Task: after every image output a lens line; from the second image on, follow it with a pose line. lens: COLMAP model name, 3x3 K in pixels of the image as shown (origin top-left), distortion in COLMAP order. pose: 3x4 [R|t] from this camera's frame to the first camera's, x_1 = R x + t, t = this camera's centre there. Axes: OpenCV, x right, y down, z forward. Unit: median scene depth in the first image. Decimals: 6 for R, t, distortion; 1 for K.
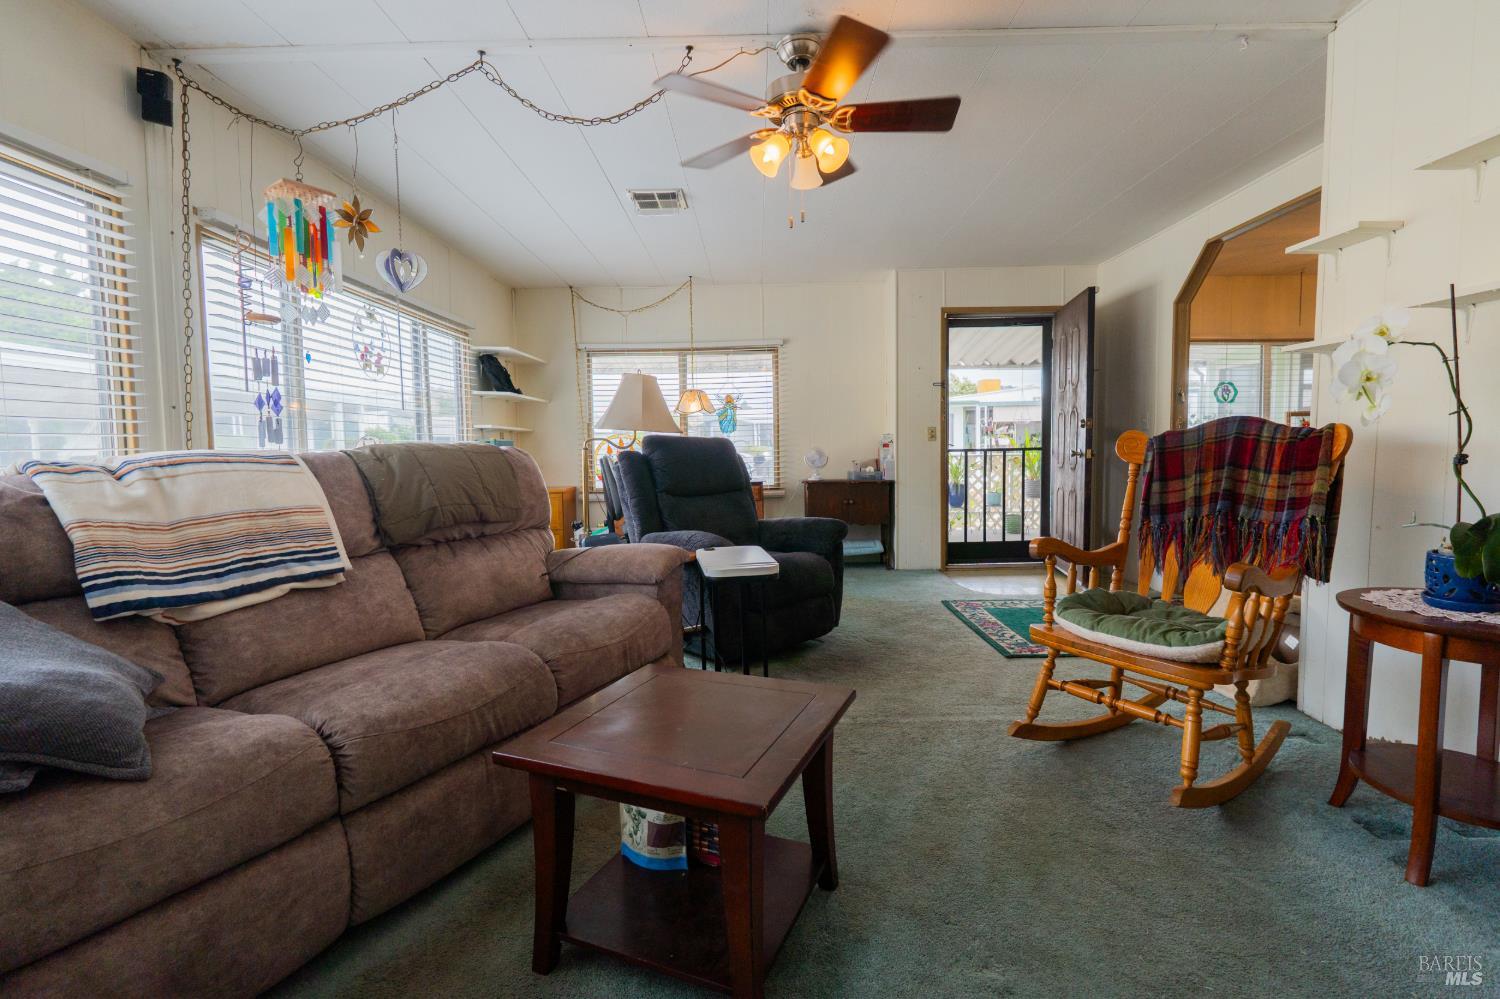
lens RADIAL K [[682.7, 0, 755.6], [0, 682.7, 495.7], [0, 0, 1]] dist [-0.007450, 0.000984]
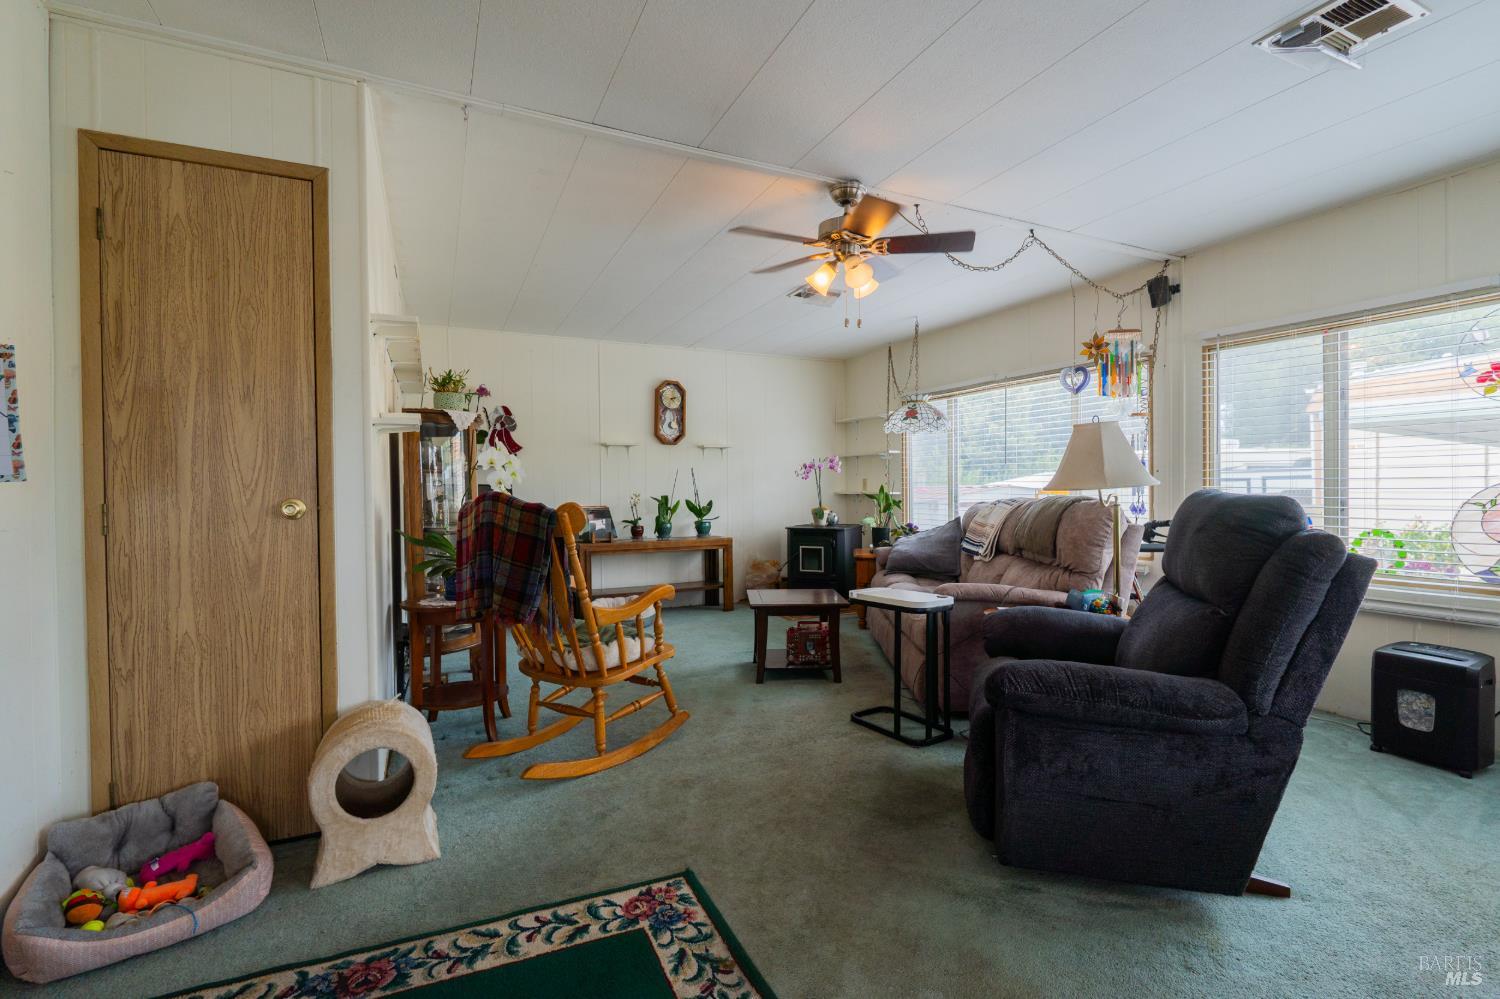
lens RADIAL K [[682.7, 0, 758.6], [0, 682.7, 497.0], [0, 0, 1]] dist [-0.007450, 0.000984]
pose [[-0.897422, 0.024096, -0.440514, 0.309804], [-0.014543, 0.996349, 0.084127, -0.078003], [0.440933, 0.081904, -0.893795, 0.832295]]
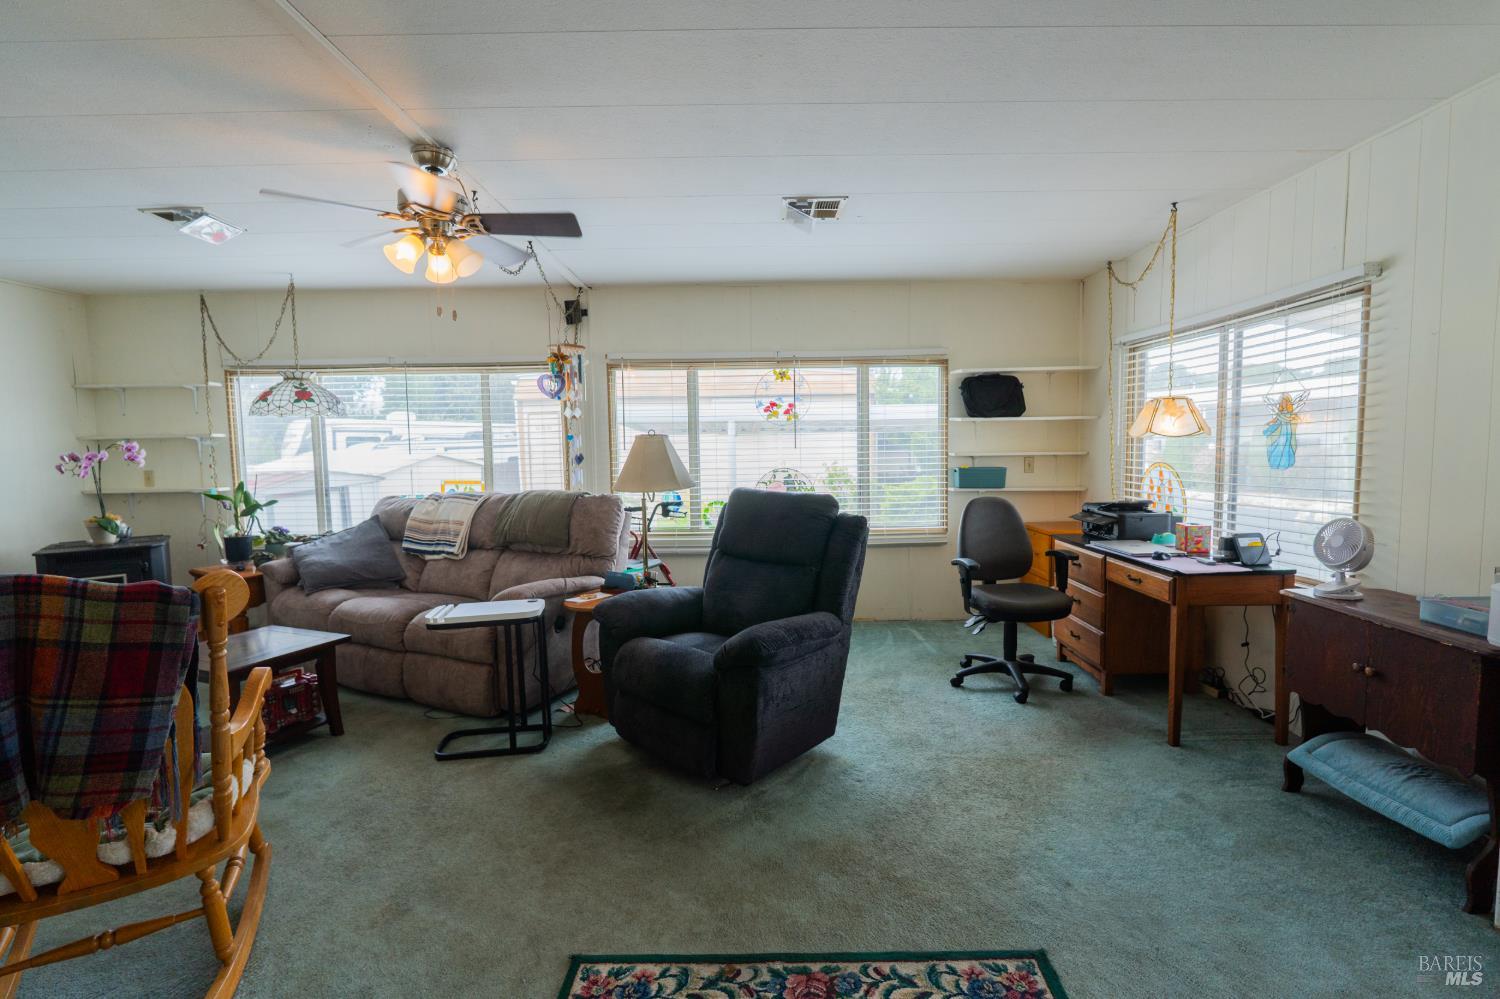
lens RADIAL K [[682.7, 0, 752.8], [0, 682.7, 498.7], [0, 0, 1]] dist [-0.007450, 0.000984]
pose [[0.015797, 0.093286, -0.995514, 0.471415], [-0.055104, 0.994206, 0.092289, -0.096716], [0.998356, 0.053399, 0.020846, 0.601222]]
